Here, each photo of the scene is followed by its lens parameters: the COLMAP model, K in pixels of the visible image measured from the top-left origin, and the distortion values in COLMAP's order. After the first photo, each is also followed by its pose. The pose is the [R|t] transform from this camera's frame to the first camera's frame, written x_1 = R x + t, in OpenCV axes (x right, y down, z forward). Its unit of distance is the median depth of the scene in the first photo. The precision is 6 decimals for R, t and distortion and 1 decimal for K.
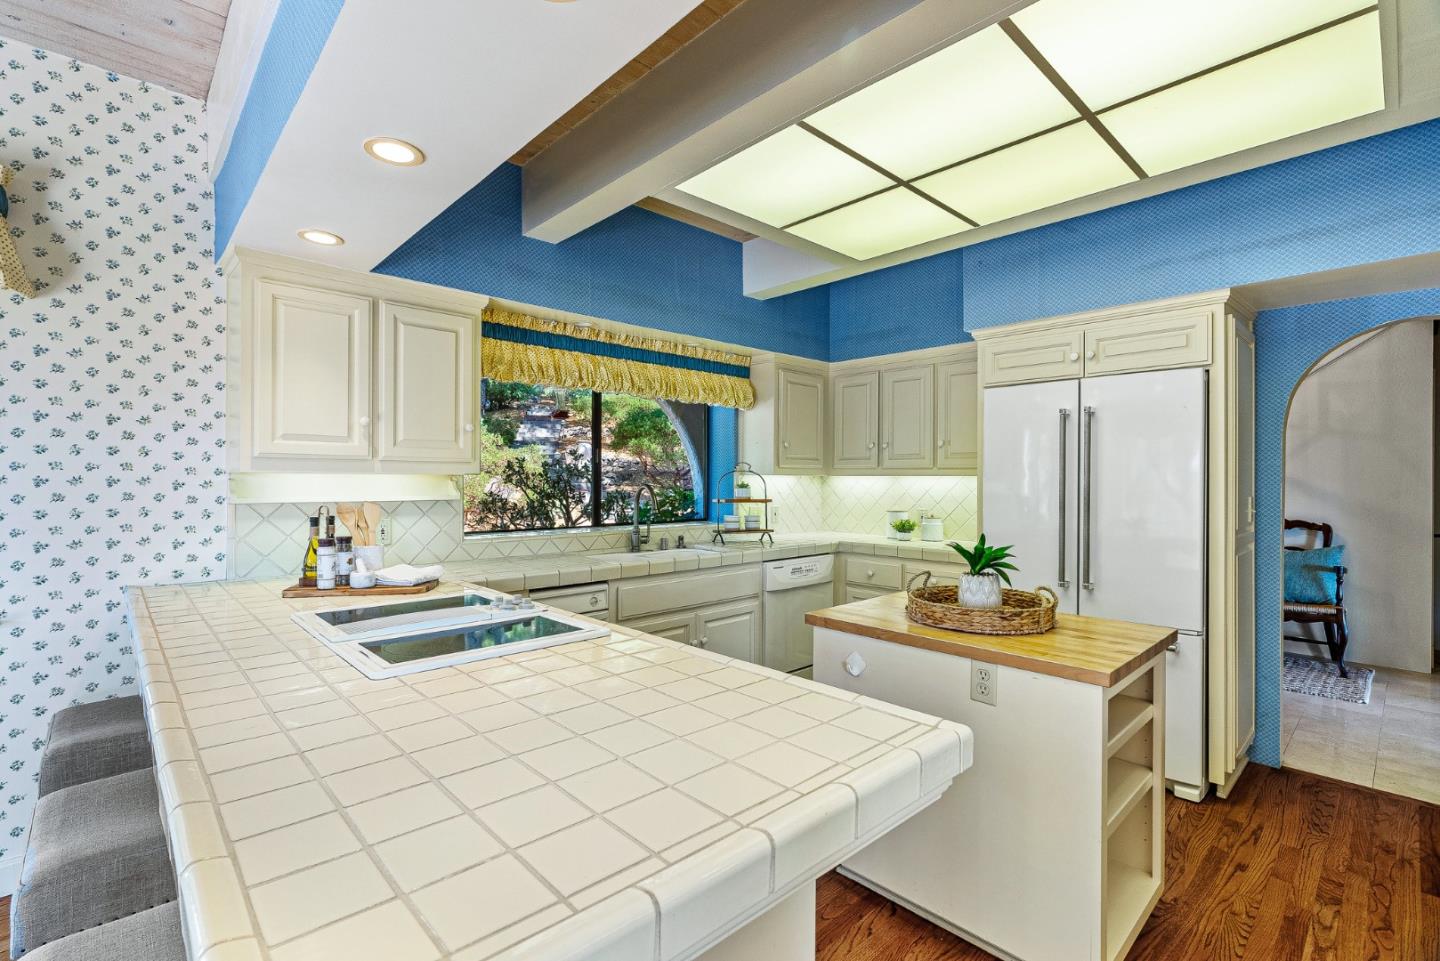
lens RADIAL K [[648.2, 0, 712.7], [0, 648.2, 471.5], [0, 0, 1]] dist [-0.003818, -0.000447]
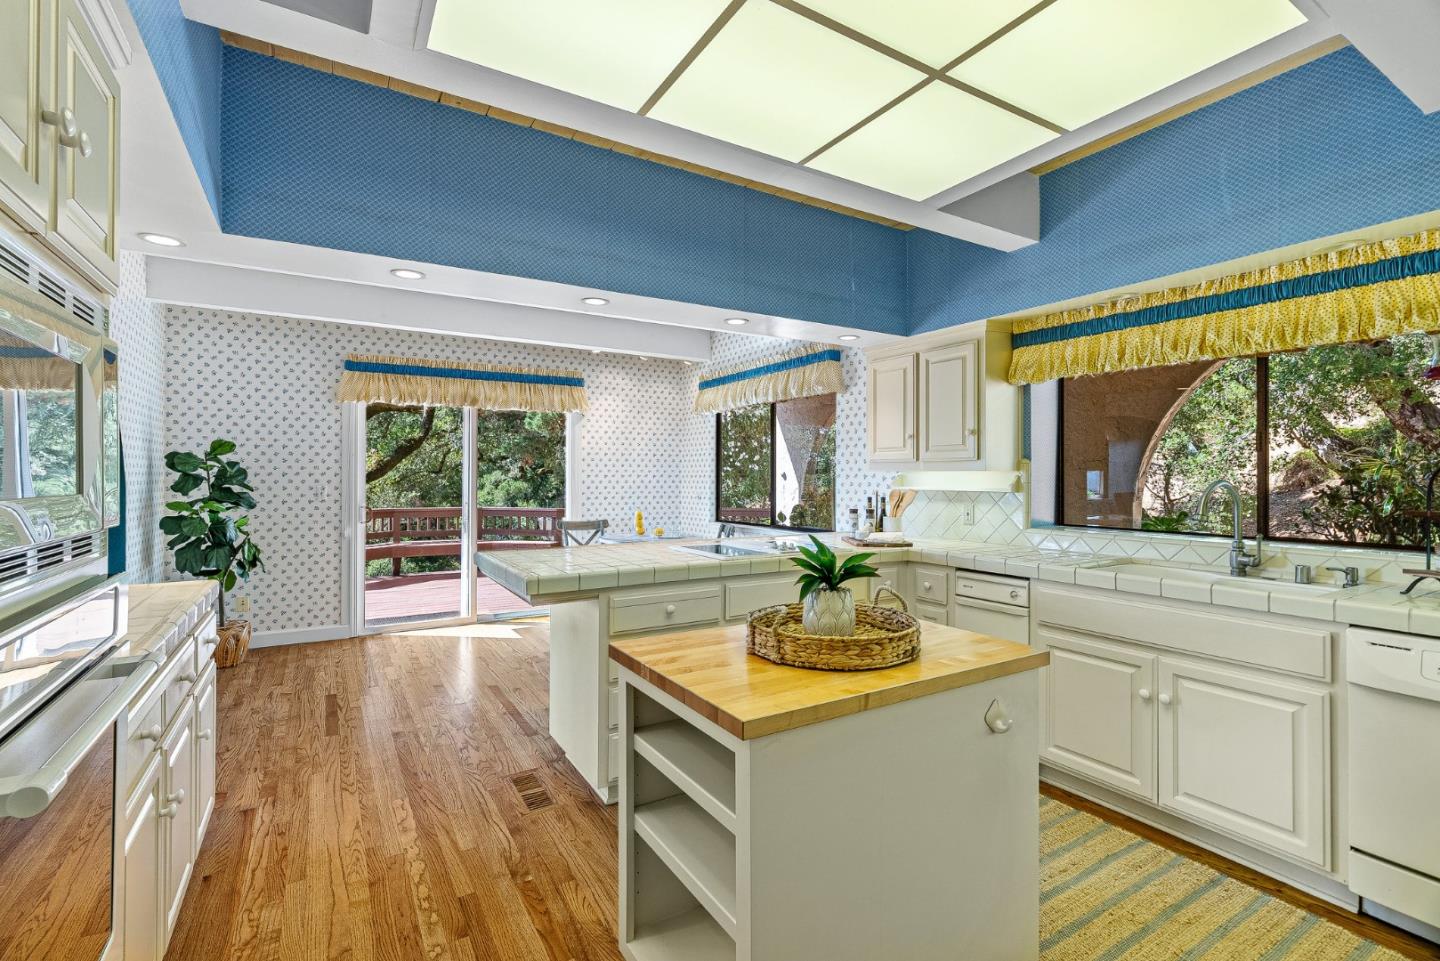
lens RADIAL K [[648.2, 0, 712.7], [0, 648.2, 471.5], [0, 0, 1]] dist [-0.003818, -0.000447]
pose [[-0.203897, -0.014035, -0.978892, 0.855643], [0.005343, 0.999866, -0.015448, 0.021156], [0.978978, -0.008380, -0.203795, 0.712178]]
